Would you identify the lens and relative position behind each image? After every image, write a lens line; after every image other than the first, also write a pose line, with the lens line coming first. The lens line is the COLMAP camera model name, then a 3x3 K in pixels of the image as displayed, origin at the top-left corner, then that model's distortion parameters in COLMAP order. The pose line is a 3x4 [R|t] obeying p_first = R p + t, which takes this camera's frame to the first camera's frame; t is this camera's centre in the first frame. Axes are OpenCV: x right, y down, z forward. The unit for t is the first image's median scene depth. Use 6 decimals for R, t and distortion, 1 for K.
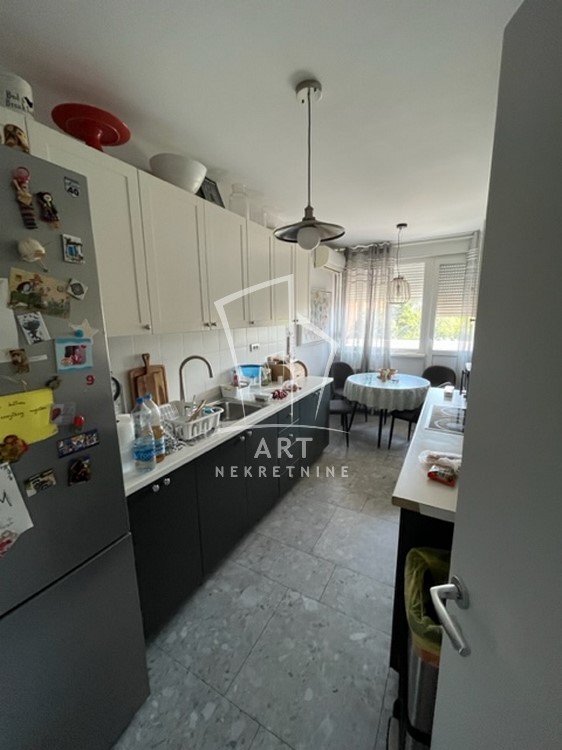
lens RADIAL K [[301.3, 0, 281.4], [0, 301.3, 374.0], [0, 0, 1]] dist [-0.003829, -0.000321]
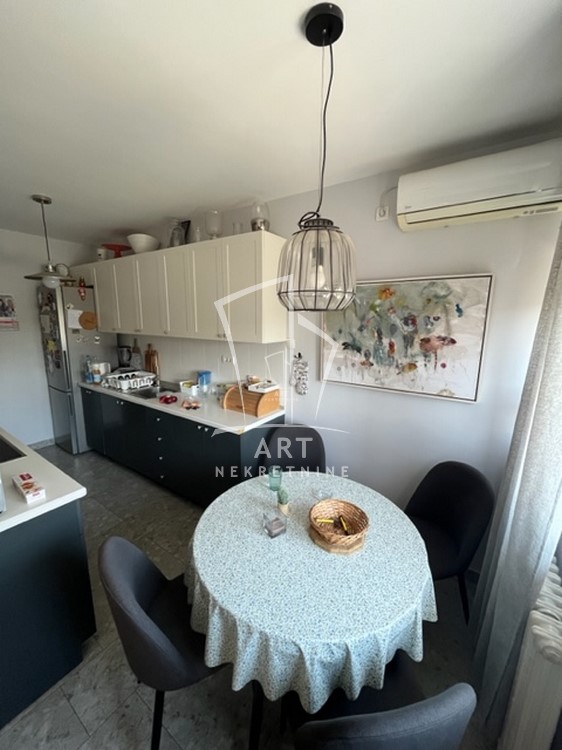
lens RADIAL K [[301.3, 0, 281.4], [0, 301.3, 374.0], [0, 0, 1]] dist [-0.003829, -0.000321]
pose [[-0.092310, 0.191418, -0.977158, 0.993551], [-0.195304, 0.958806, 0.206273, -0.320559], [0.976389, 0.209884, -0.051123, 1.421504]]
